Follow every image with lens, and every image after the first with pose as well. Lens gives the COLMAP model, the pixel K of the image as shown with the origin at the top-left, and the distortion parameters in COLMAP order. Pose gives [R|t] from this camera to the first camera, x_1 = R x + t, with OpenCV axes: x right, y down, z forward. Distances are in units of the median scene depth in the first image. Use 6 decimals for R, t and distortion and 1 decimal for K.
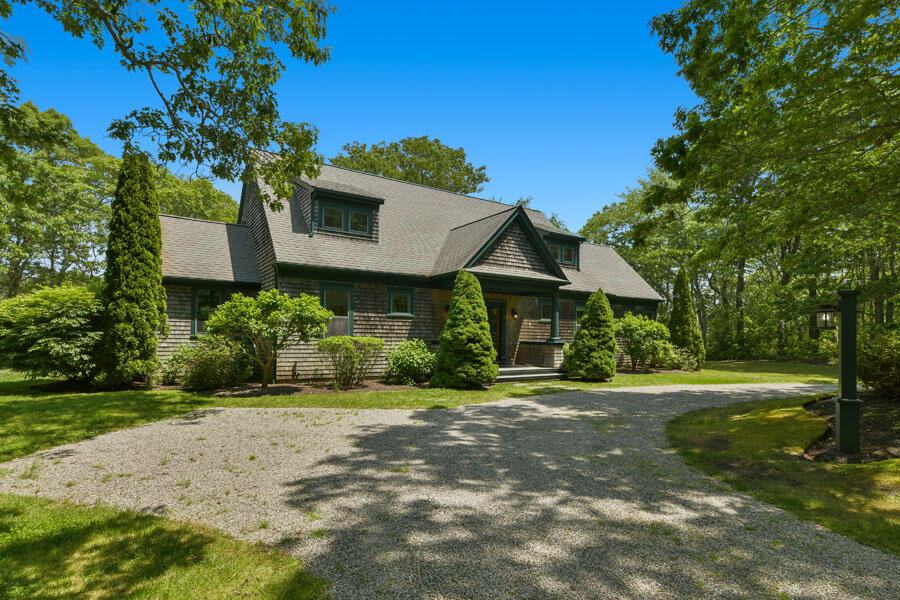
lens RADIAL K [[451.3, 0, 457.9], [0, 451.3, 305.2], [0, 0, 1]] dist [-0.006136, 0.000675]
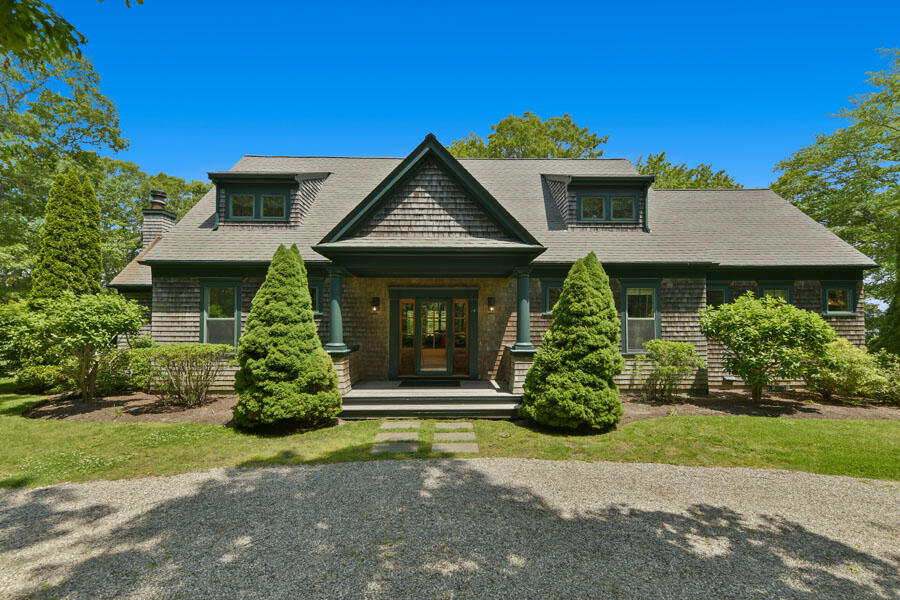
lens RADIAL K [[383.2, 0, 447.7], [0, 383.2, 301.7], [0, 0, 1]] dist [0.000929, 0.000021]
pose [[0.845642, -0.044793, -0.531867, 0.430471], [0.047153, 0.998846, -0.009150, 0.018311], [0.531663, -0.017342, 0.846778, 0.551282]]
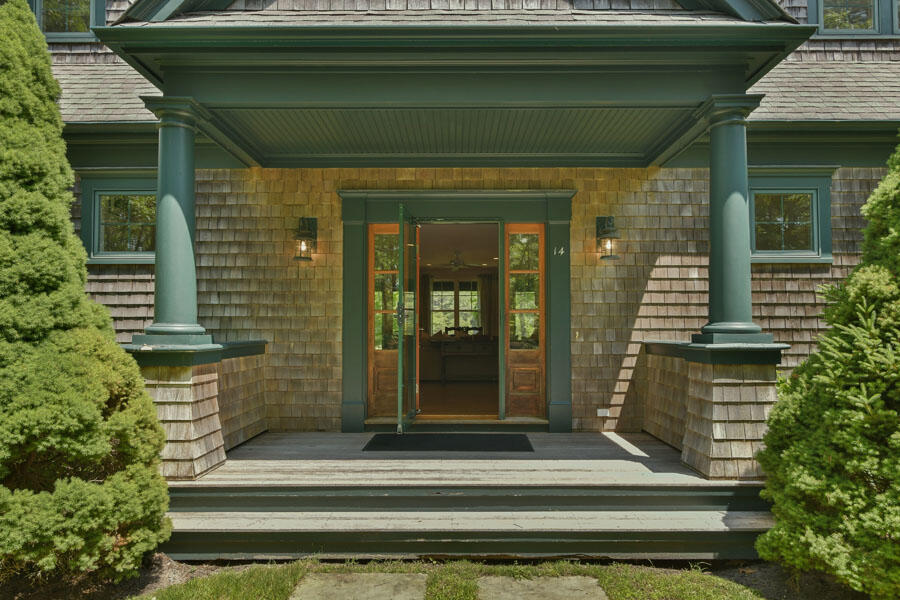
lens RADIAL K [[619.0, 0, 448.0], [0, 619.0, 293.9], [0, 0, 1]] dist [-0.005146, -0.000368]
pose [[0.834595, -0.047034, -0.548852, 0.278900], [0.047562, 0.998780, -0.013267, 0.060071], [0.548806, -0.015032, 0.835814, 0.748955]]
